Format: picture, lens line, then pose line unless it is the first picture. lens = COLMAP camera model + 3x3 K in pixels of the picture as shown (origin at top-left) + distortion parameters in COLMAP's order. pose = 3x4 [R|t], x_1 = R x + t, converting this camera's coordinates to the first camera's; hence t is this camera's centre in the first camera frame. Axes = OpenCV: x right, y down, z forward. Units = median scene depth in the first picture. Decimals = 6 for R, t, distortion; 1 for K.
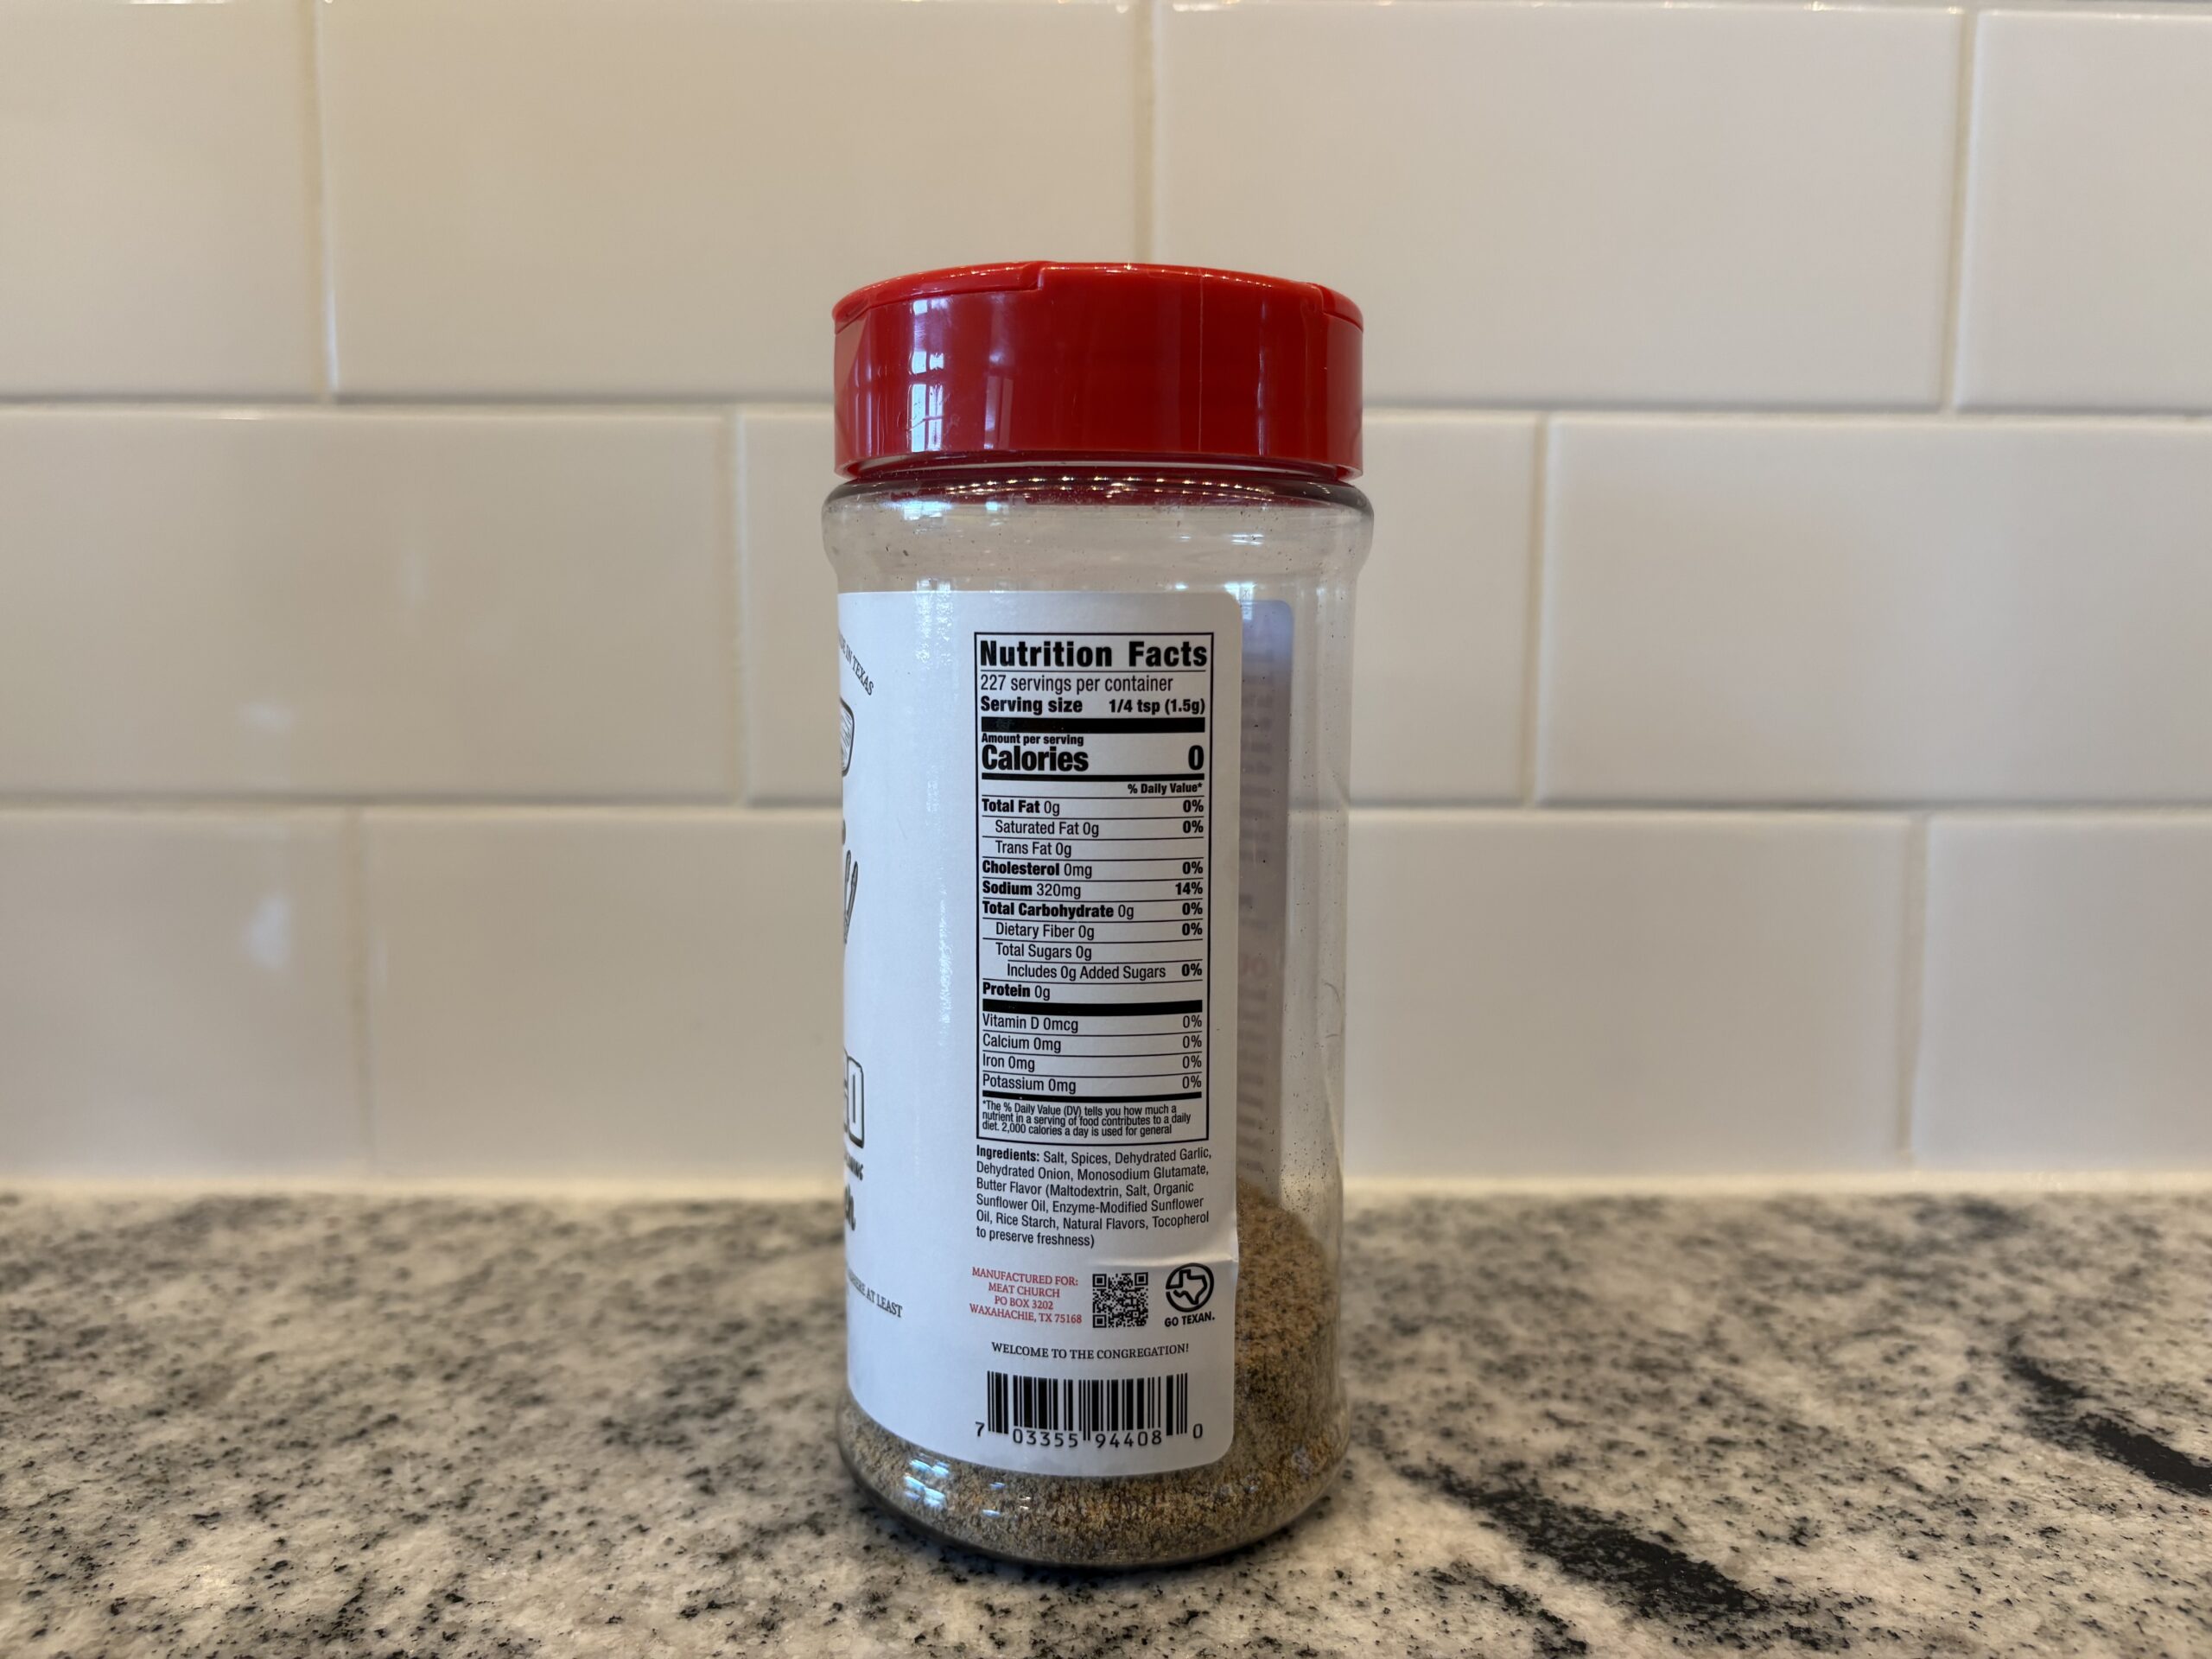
lens RADIAL K [[1781.8, 0, 1111.6], [0, 1781.8, 829.3], [0, 0, 1]] dist [-0.003977, -0.023447]
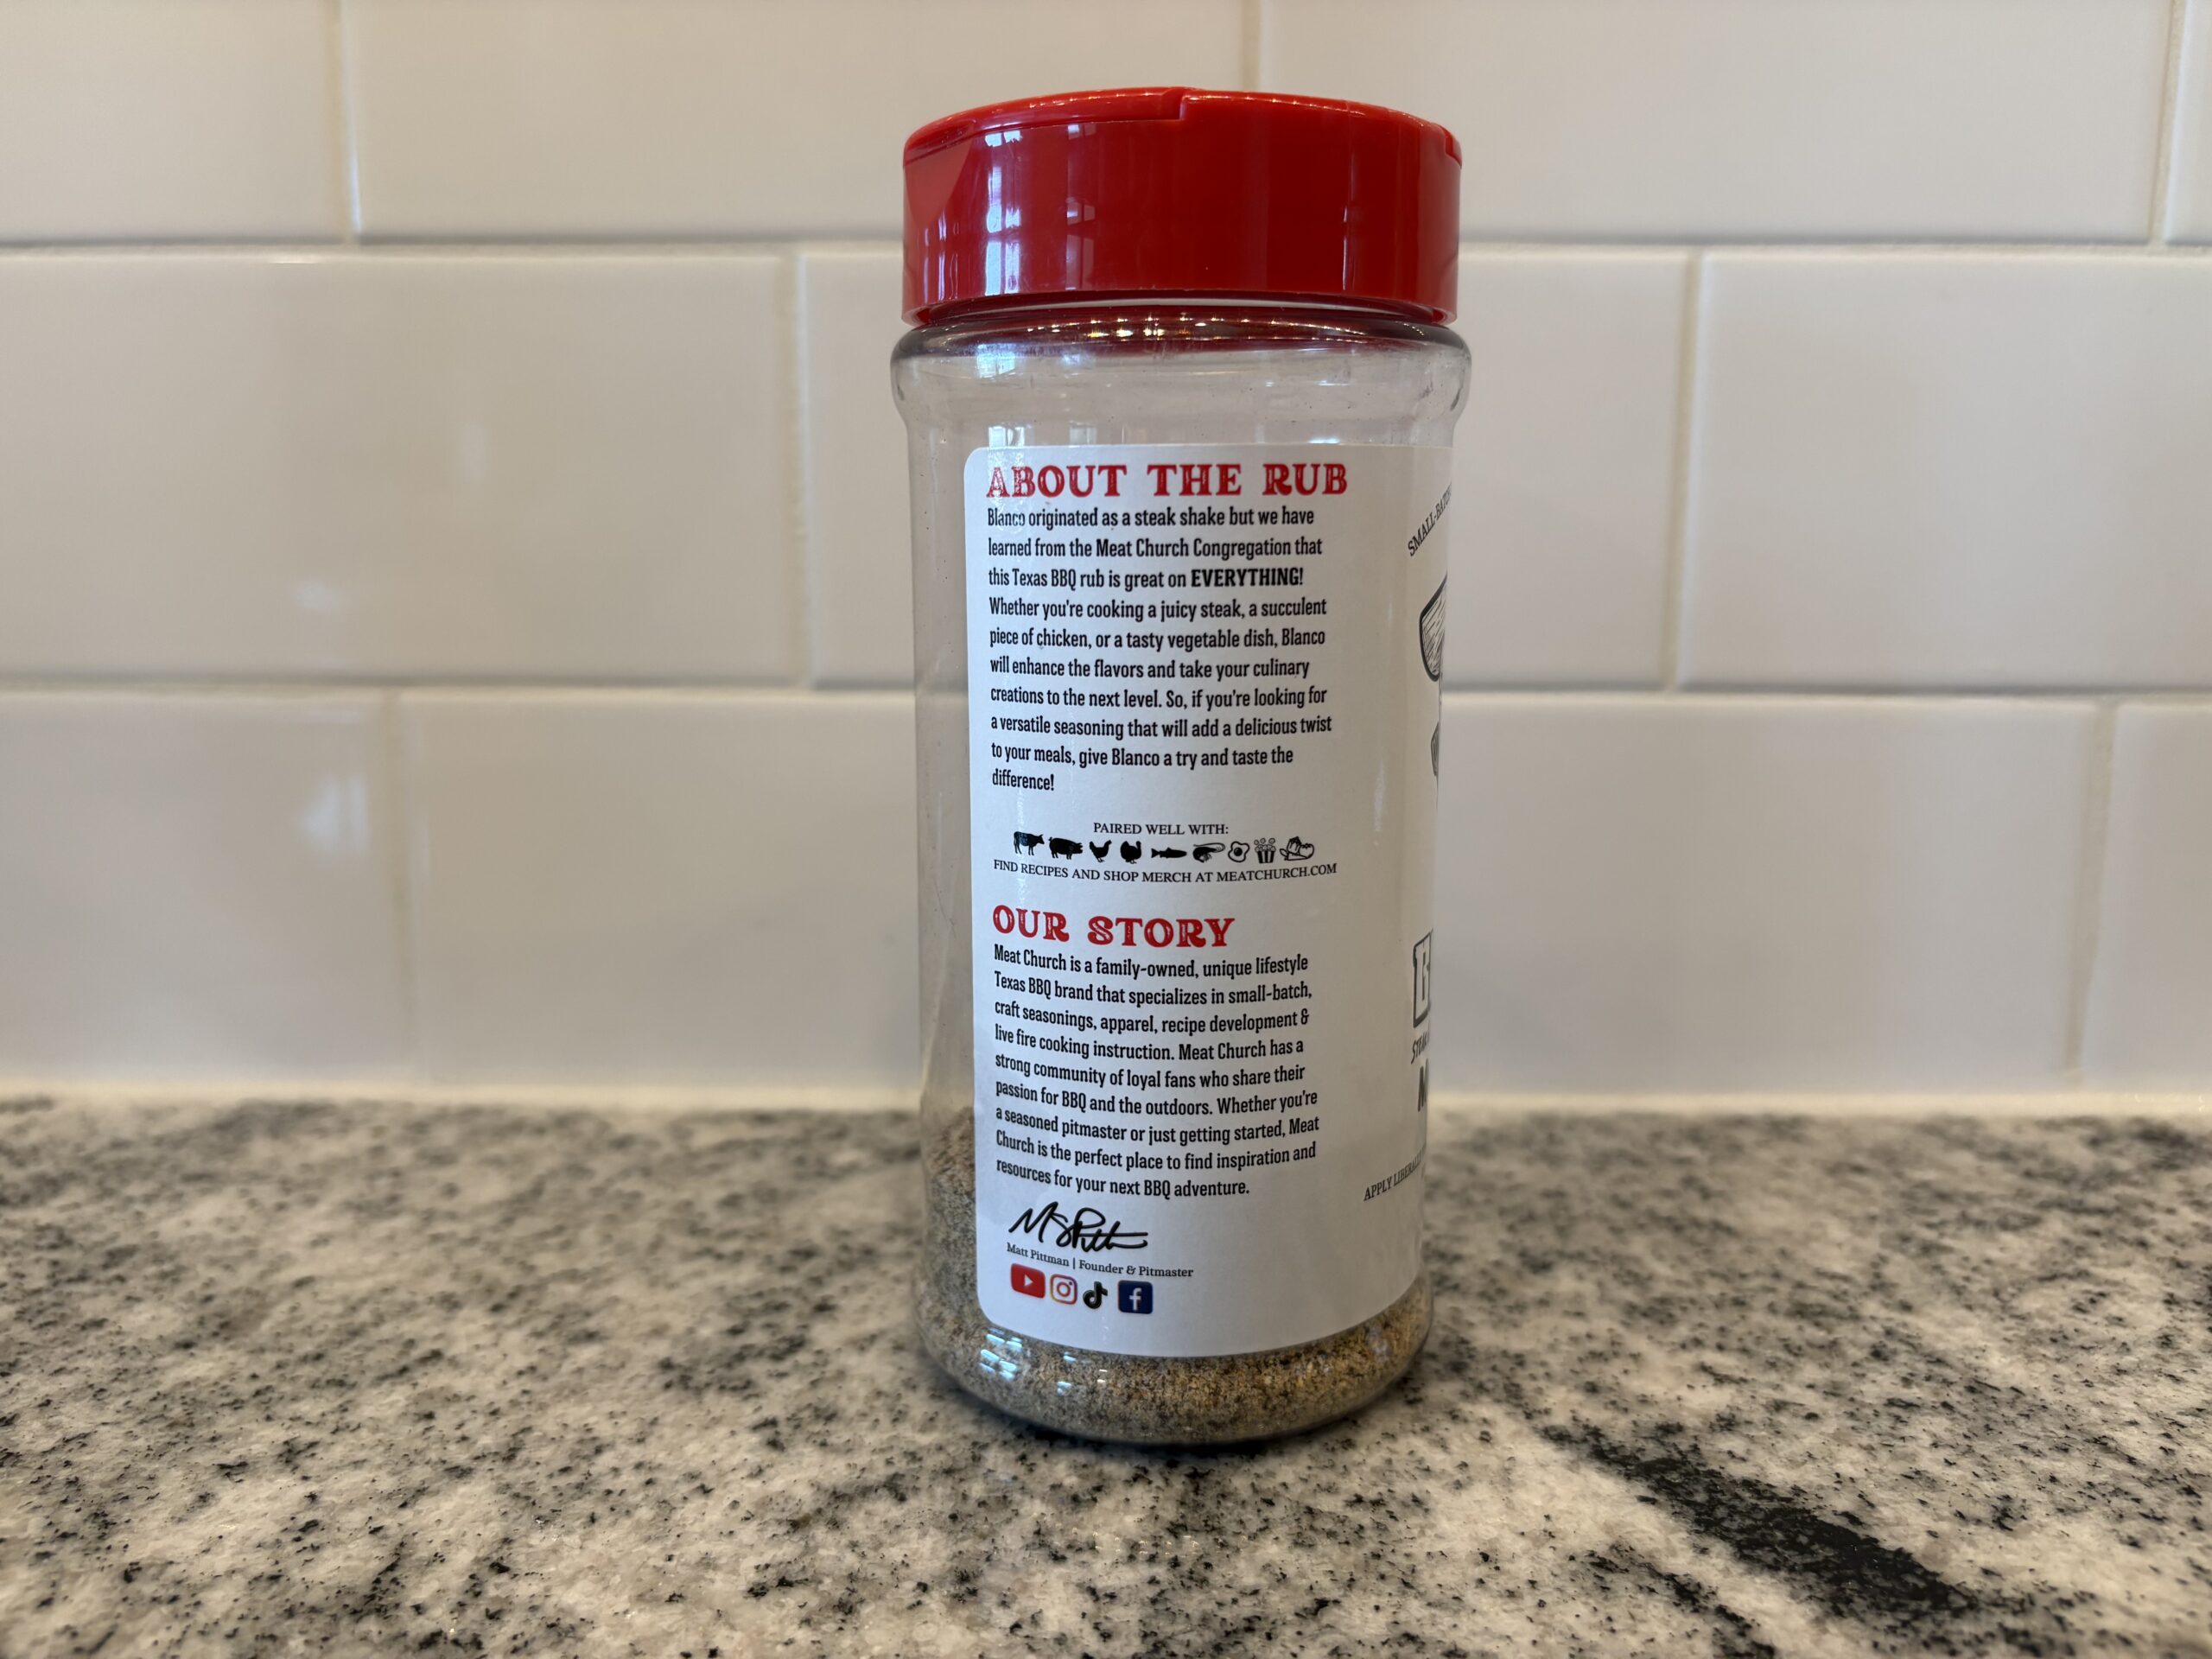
lens RADIAL K [[1781.8, 0, 1105.7], [0, 1781.8, 831.4], [0, 0, 1]] dist [-0.003977, -0.023447]
pose [[0.999321, 0.004249, -0.036588, -0.024428], [-0.001829, 0.997823, 0.065918, -0.000409], [0.036789, -0.065806, 0.997154, 0.108438]]
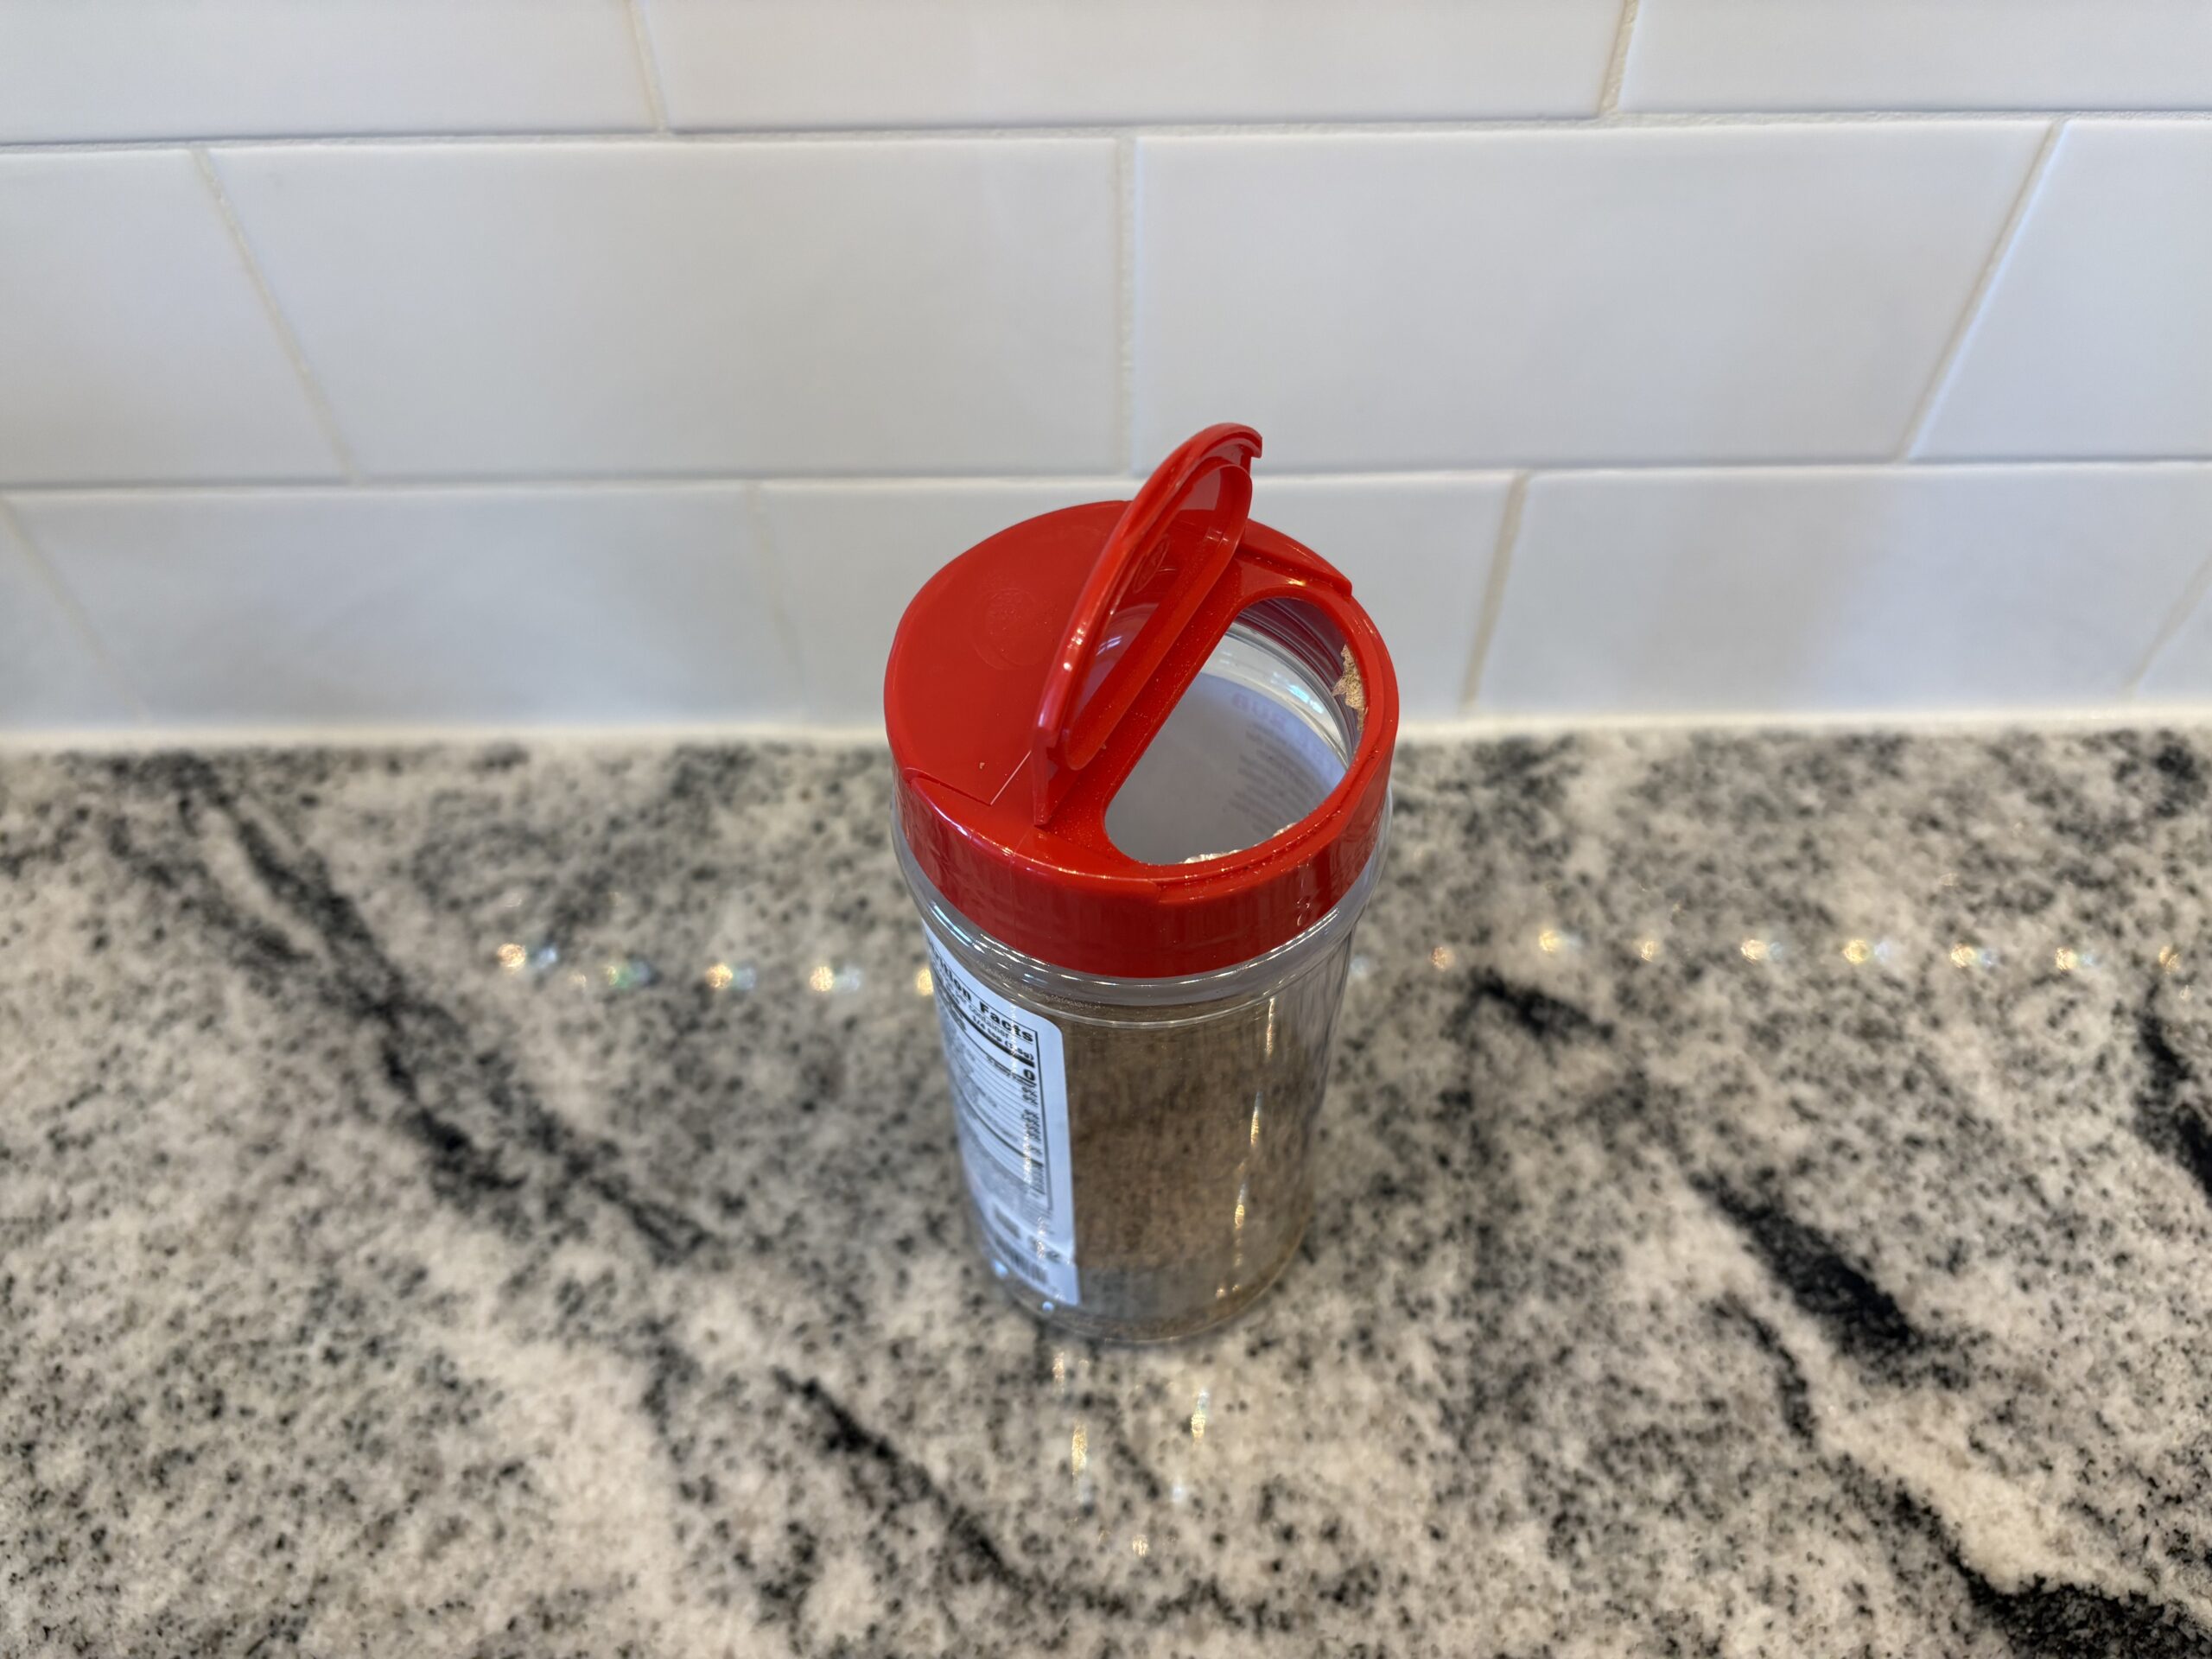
lens RADIAL K [[1781.8, 0, 1081.0], [0, 1781.8, 858.6], [0, 0, 1]] dist [-0.003977, -0.023447]
pose [[0.999658, -0.000650, -0.026156, -0.275570], [0.019957, 0.665433, 0.746191, -0.842815], [0.016920, -0.746458, 0.665218, 0.197428]]
